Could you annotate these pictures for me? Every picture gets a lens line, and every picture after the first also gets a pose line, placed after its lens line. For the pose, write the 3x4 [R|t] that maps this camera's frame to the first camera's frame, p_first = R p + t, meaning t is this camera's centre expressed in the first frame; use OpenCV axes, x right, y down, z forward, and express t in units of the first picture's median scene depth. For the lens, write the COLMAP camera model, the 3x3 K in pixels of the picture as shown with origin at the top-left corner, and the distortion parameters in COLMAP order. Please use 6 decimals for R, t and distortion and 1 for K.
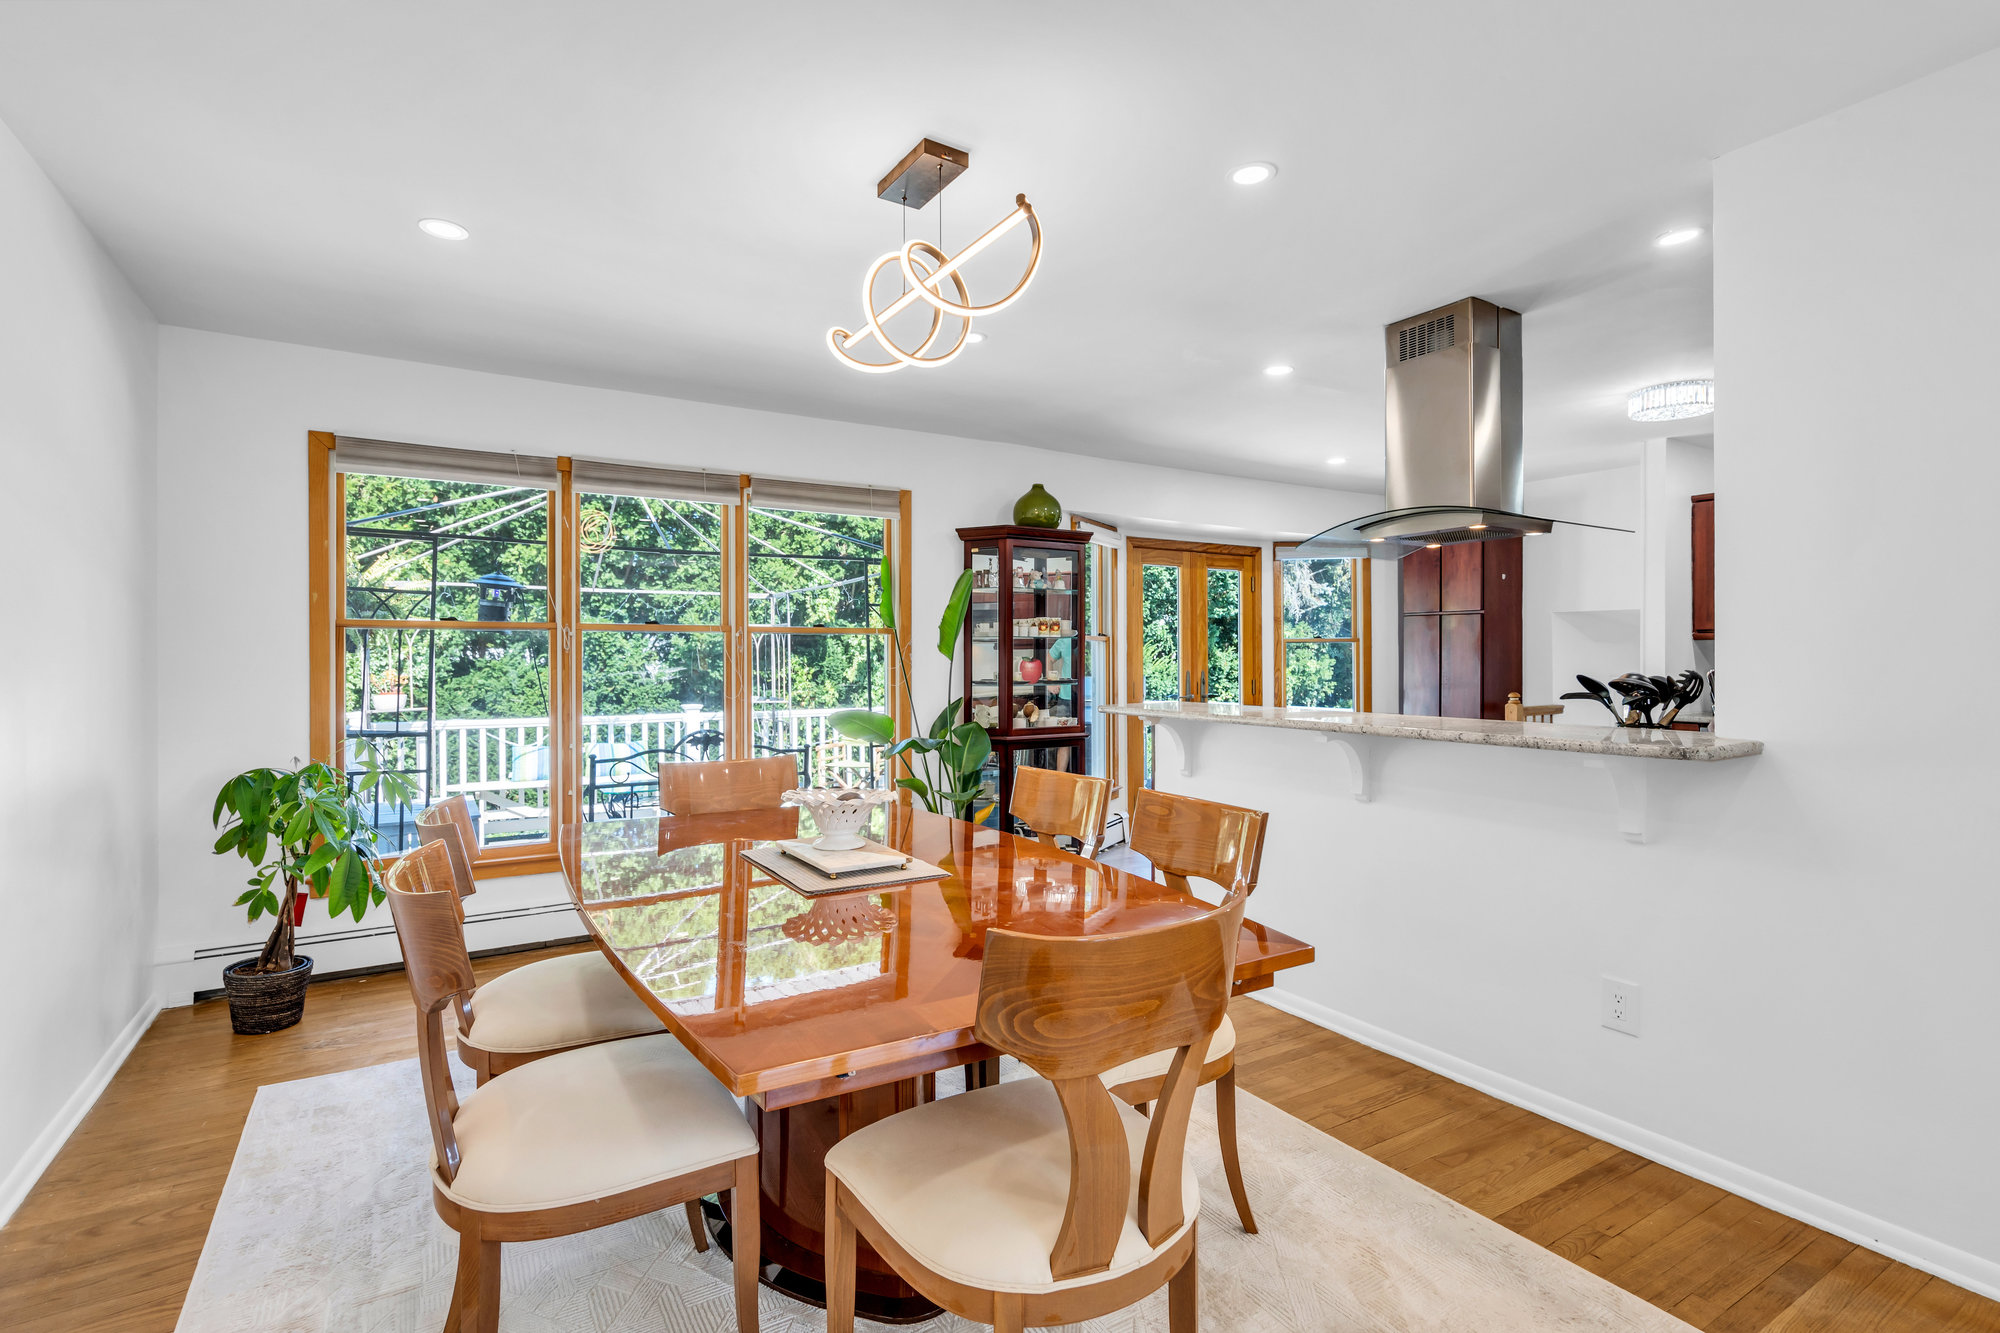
lens RADIAL K [[940.1, 0, 1003.4], [0, 940.1, 660.4], [0, 0, 1]] dist [0.000727, 0.000238]
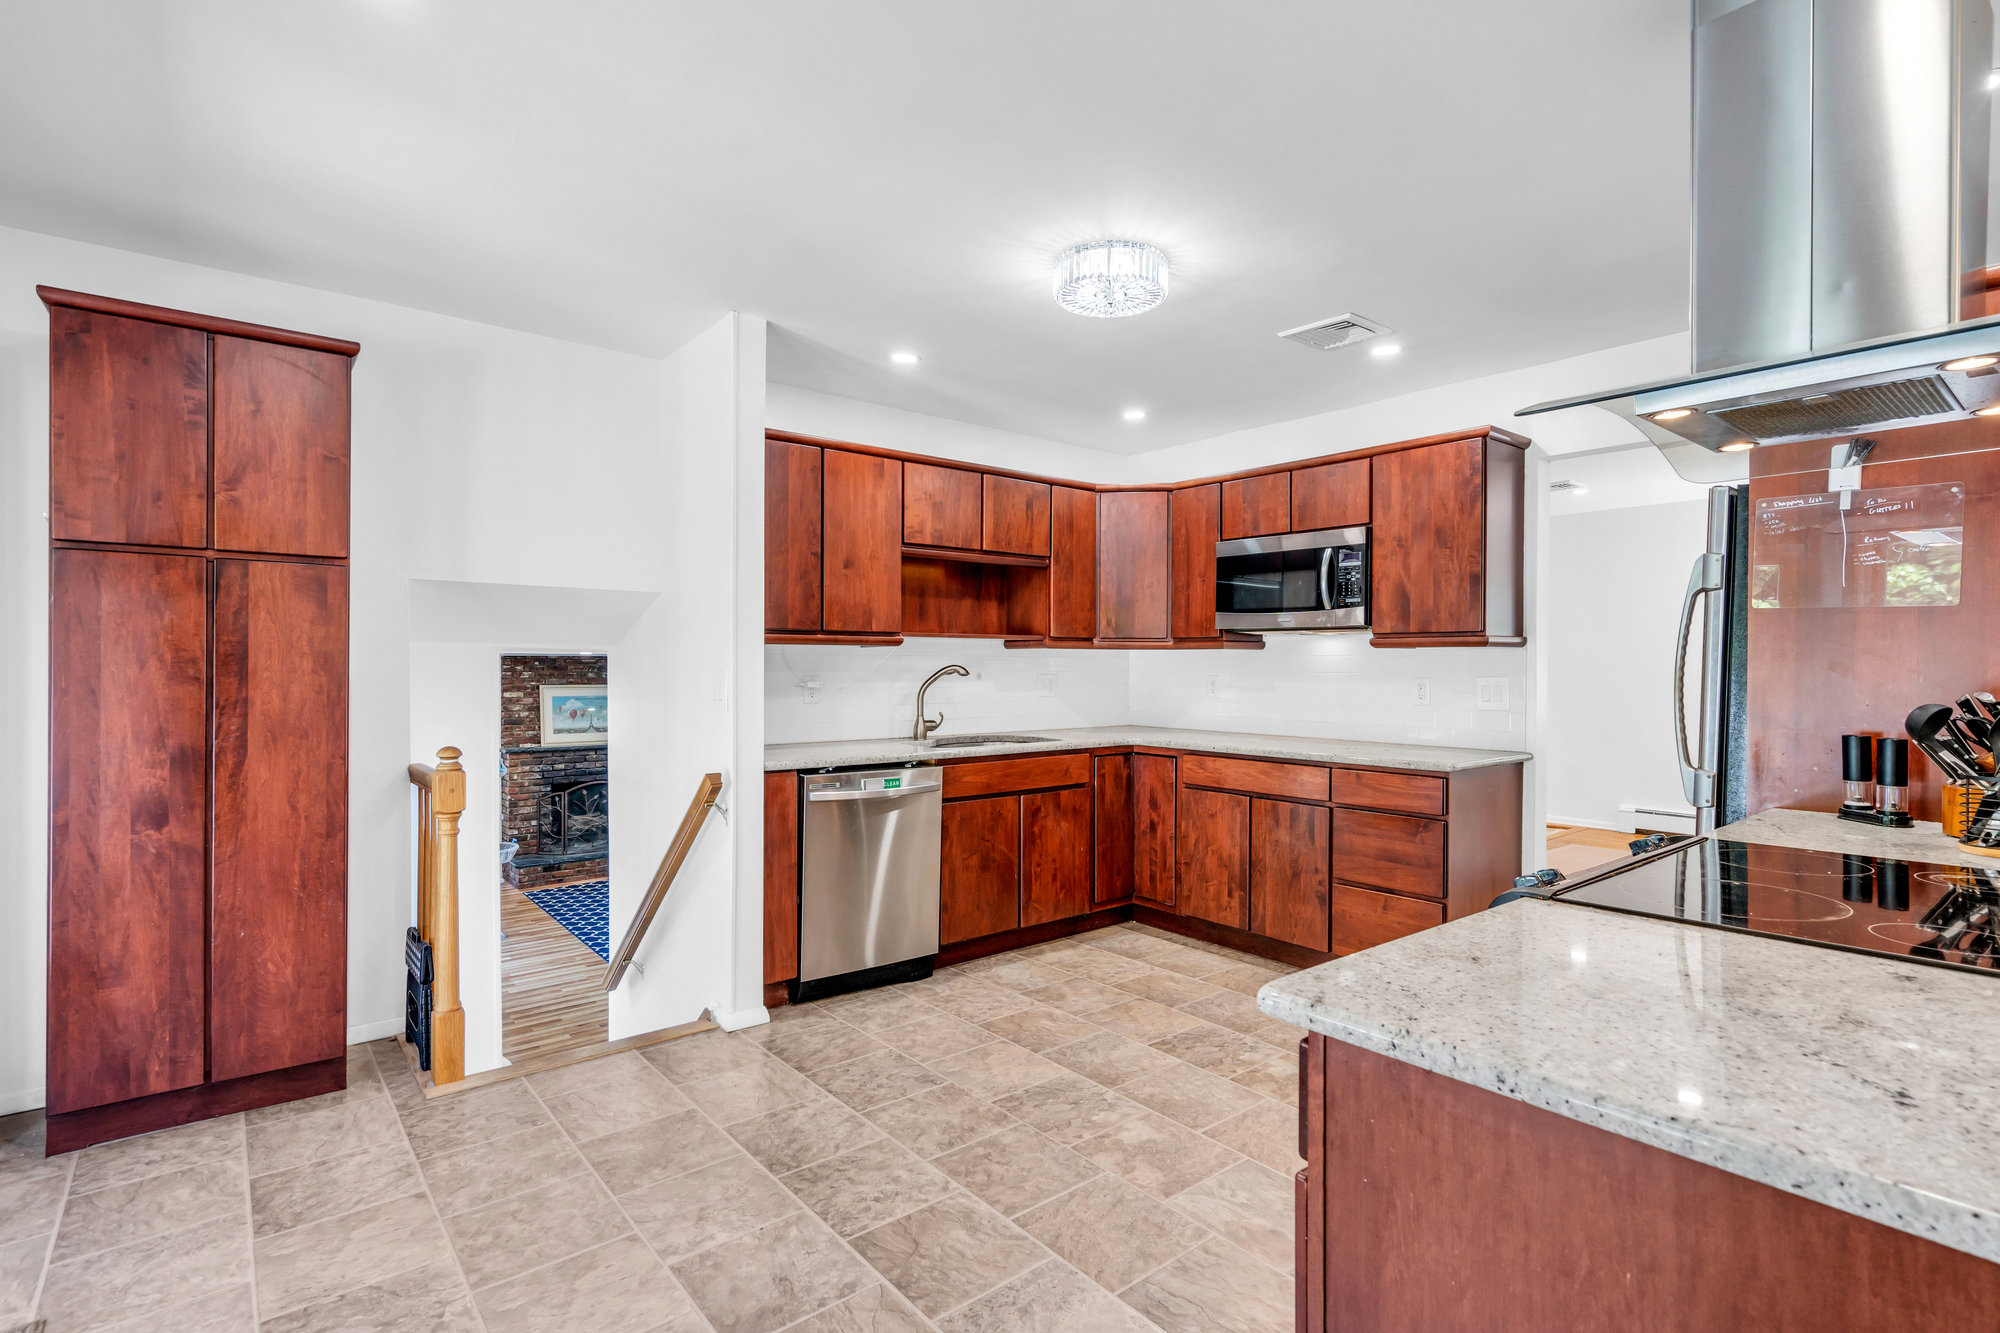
lens RADIAL K [[951.7, 0, 1010.2], [0, 951.7, 664.1], [0, 0, 1]] dist [0.000246, 0.000262]
pose [[-0.135399, 0.003435, 0.990785, 0.031514], [-0.000683, 0.999993, -0.003561, -0.004760], [-0.990791, -0.001159, -0.135395, 0.953605]]
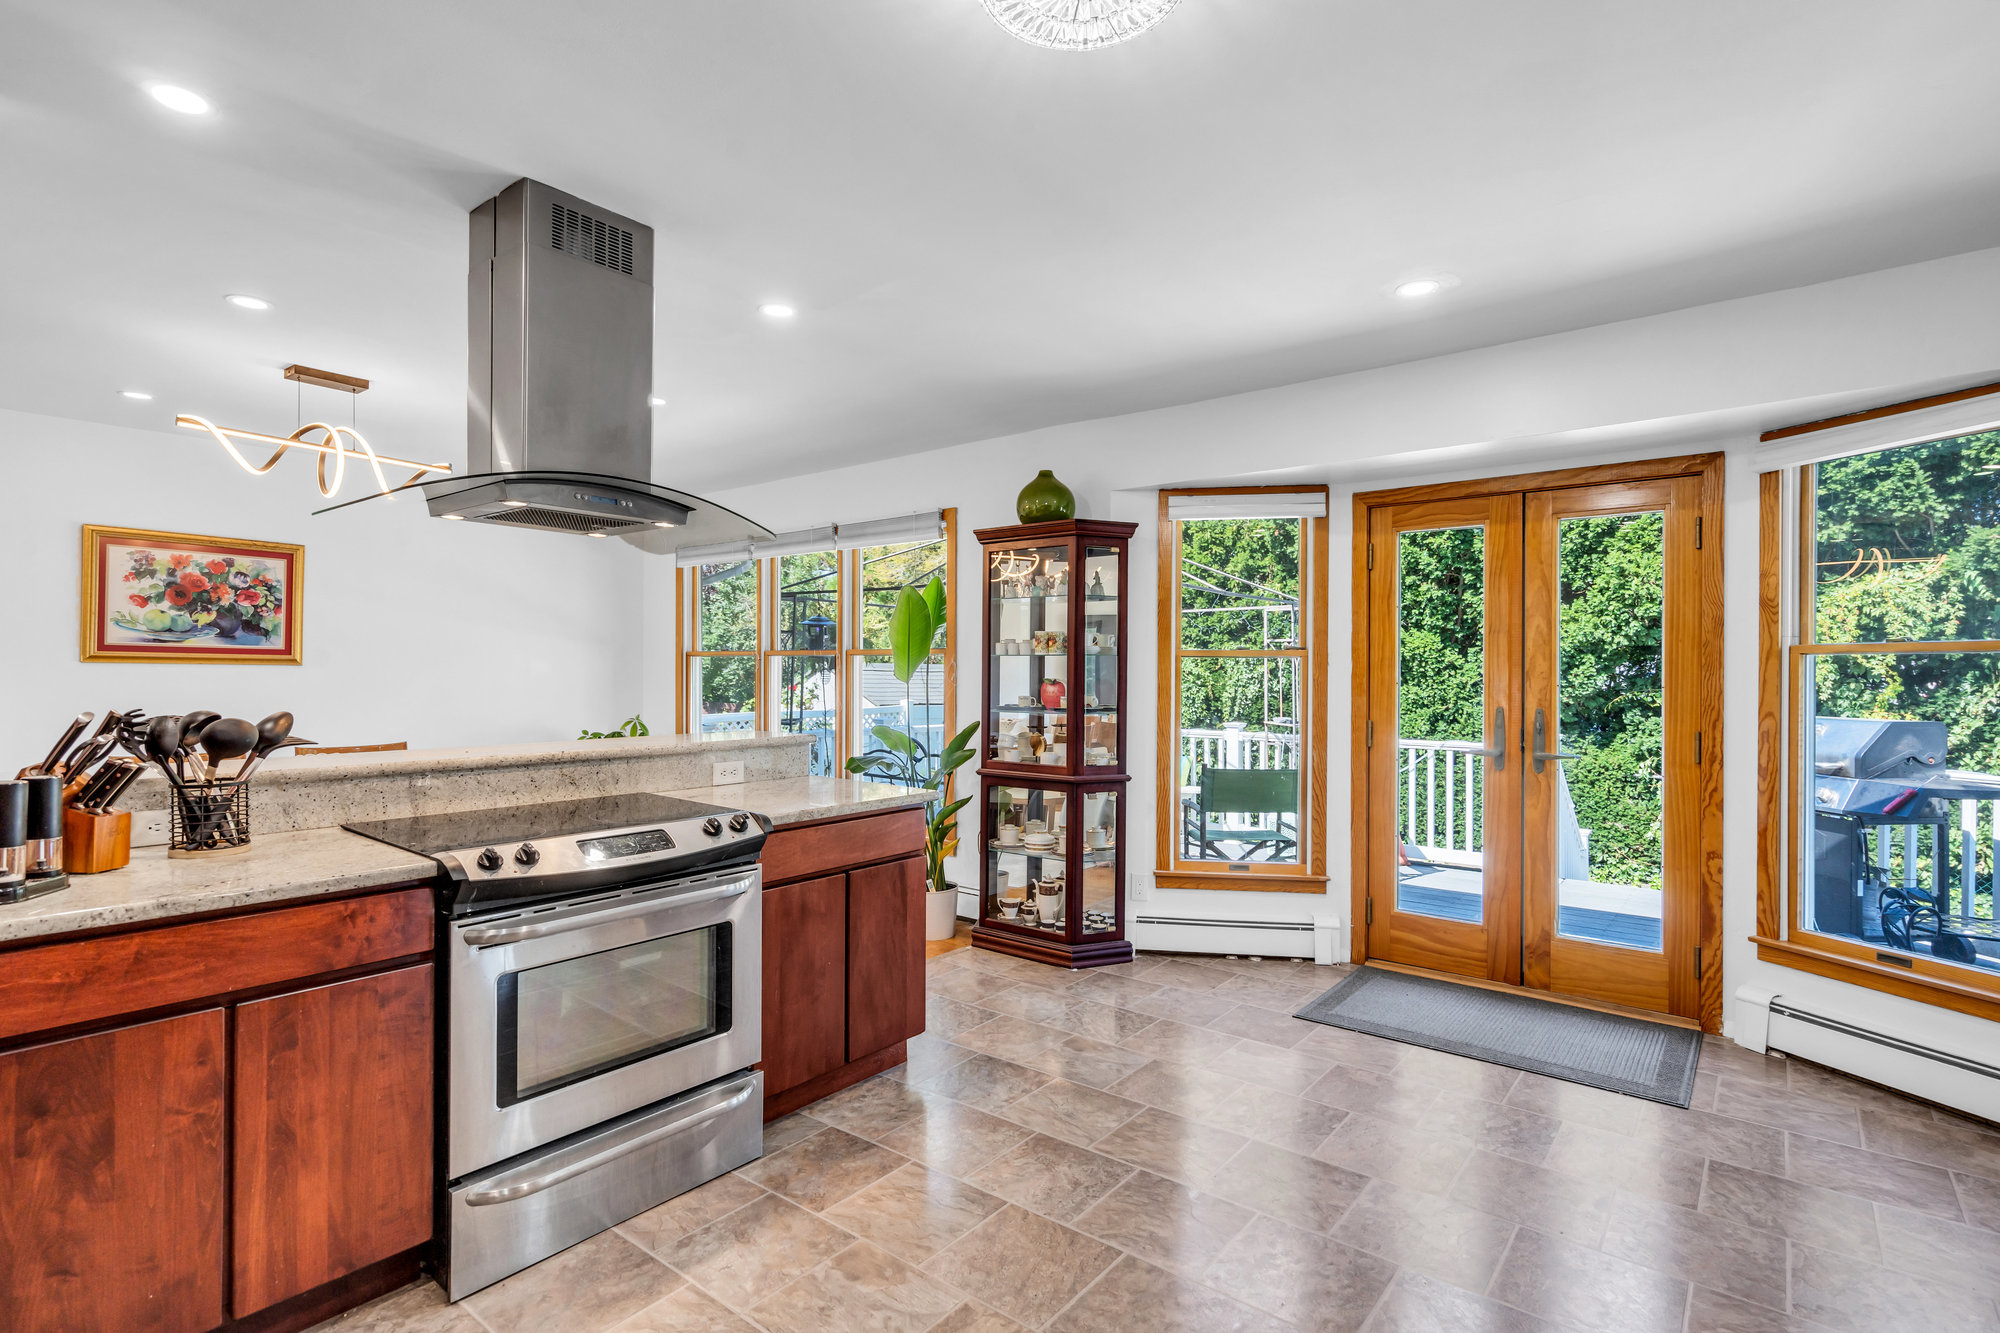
lens RADIAL K [[951.7, 0, 1010.2], [0, 951.7, 664.1], [0, 0, 1]] dist [0.000246, 0.000262]
pose [[0.340184, -0.002442, -0.940356, 0.818348], [-0.006803, 0.999964, -0.005058, -0.012717], [0.940334, 0.008117, 0.340155, 0.689405]]
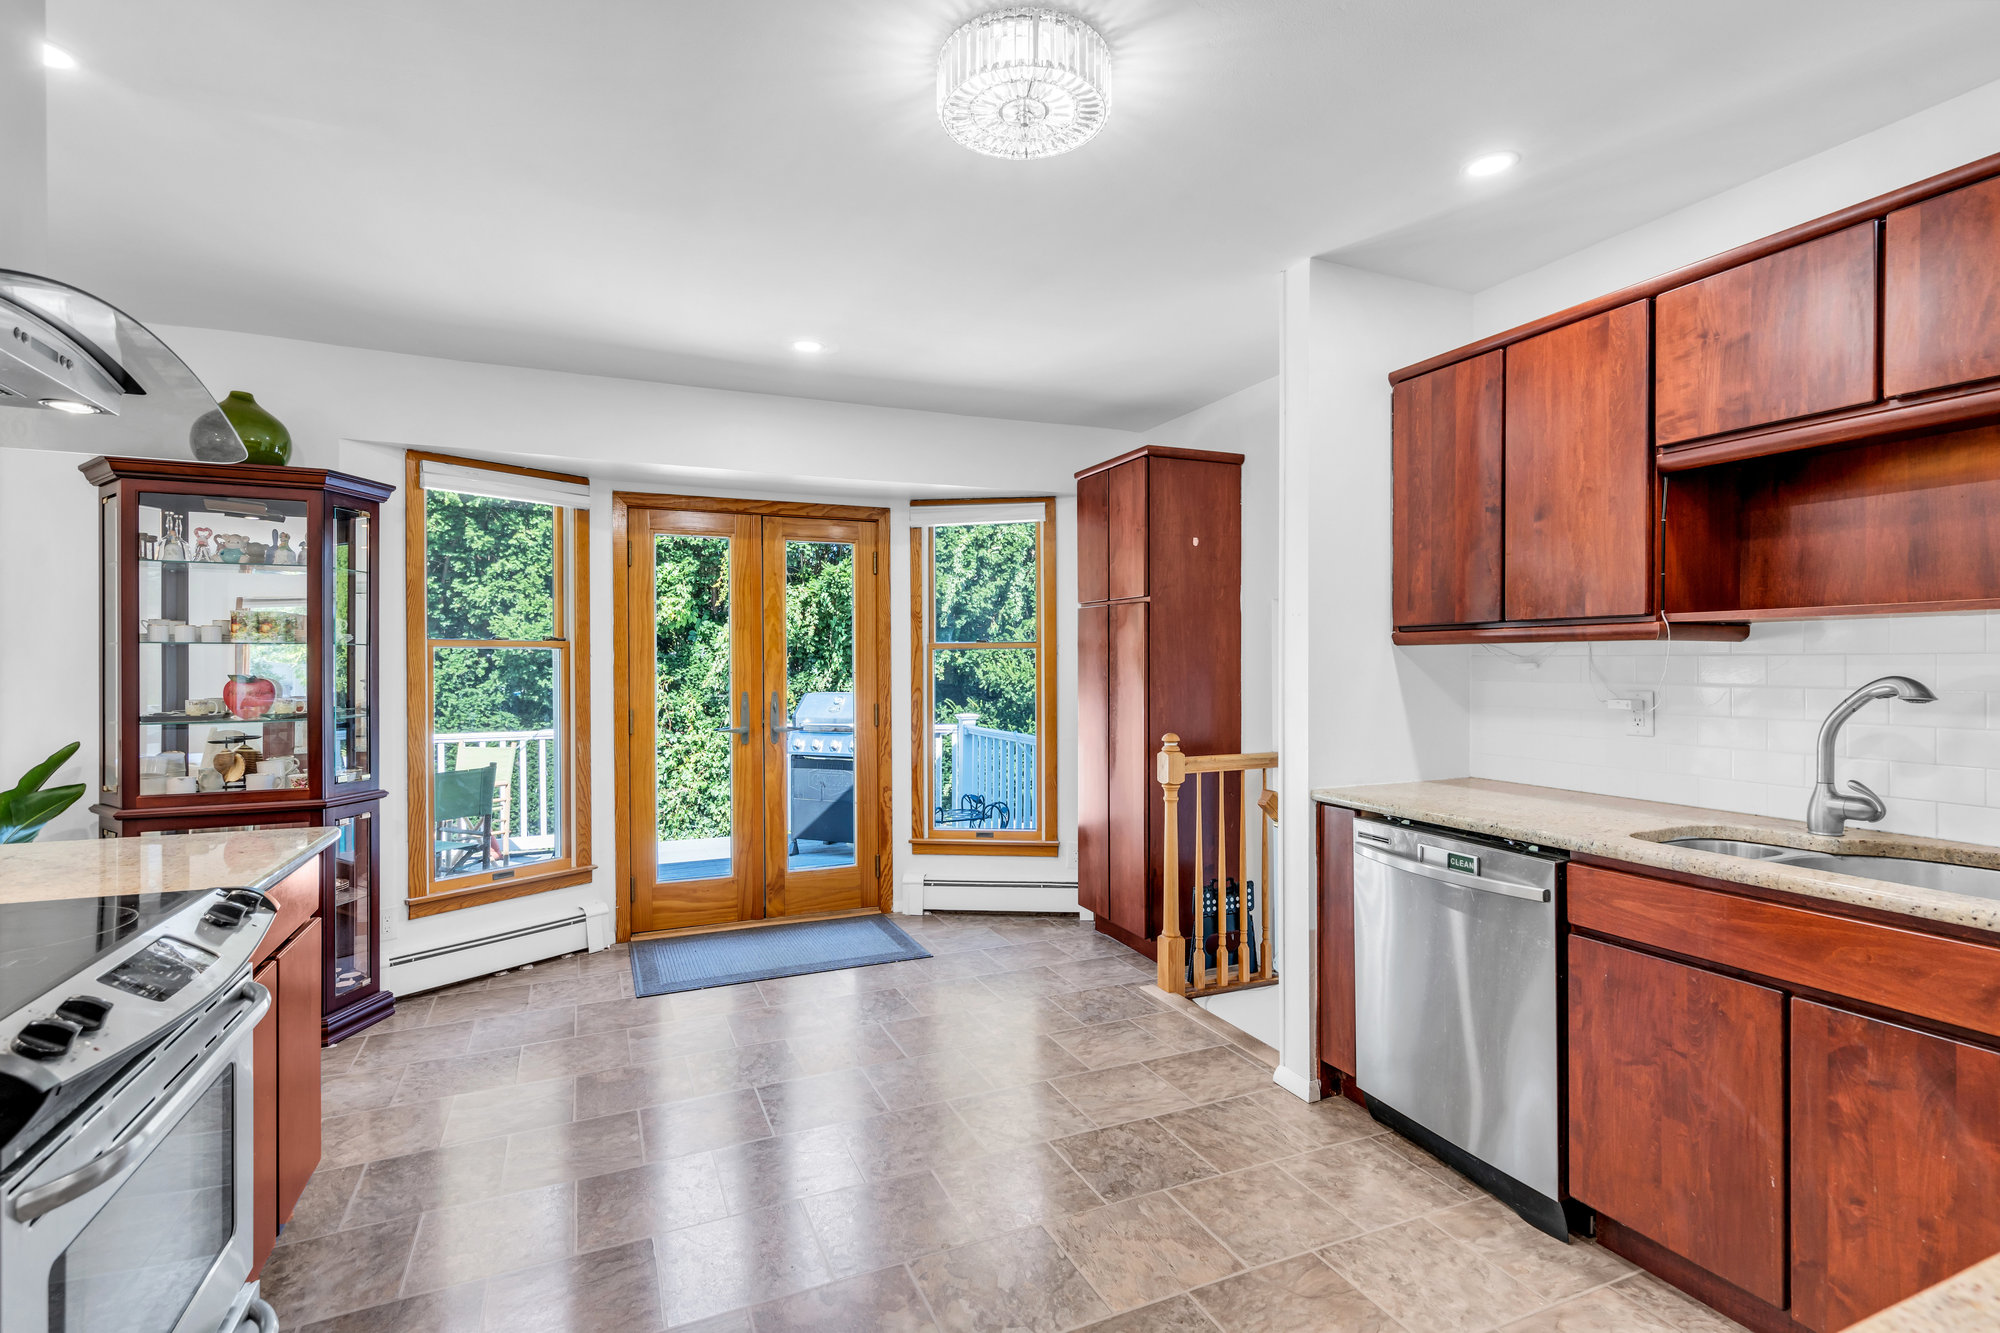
lens RADIAL K [[940.1, 0, 1003.4], [0, 940.1, 660.4], [0, 0, 1]] dist [0.000727, 0.000238]
pose [[0.990653, -0.000007, -0.136406, 0.610555], [-0.000488, 0.999993, -0.003595, -0.011608], [0.136405, 0.003628, 0.990647, 0.466513]]
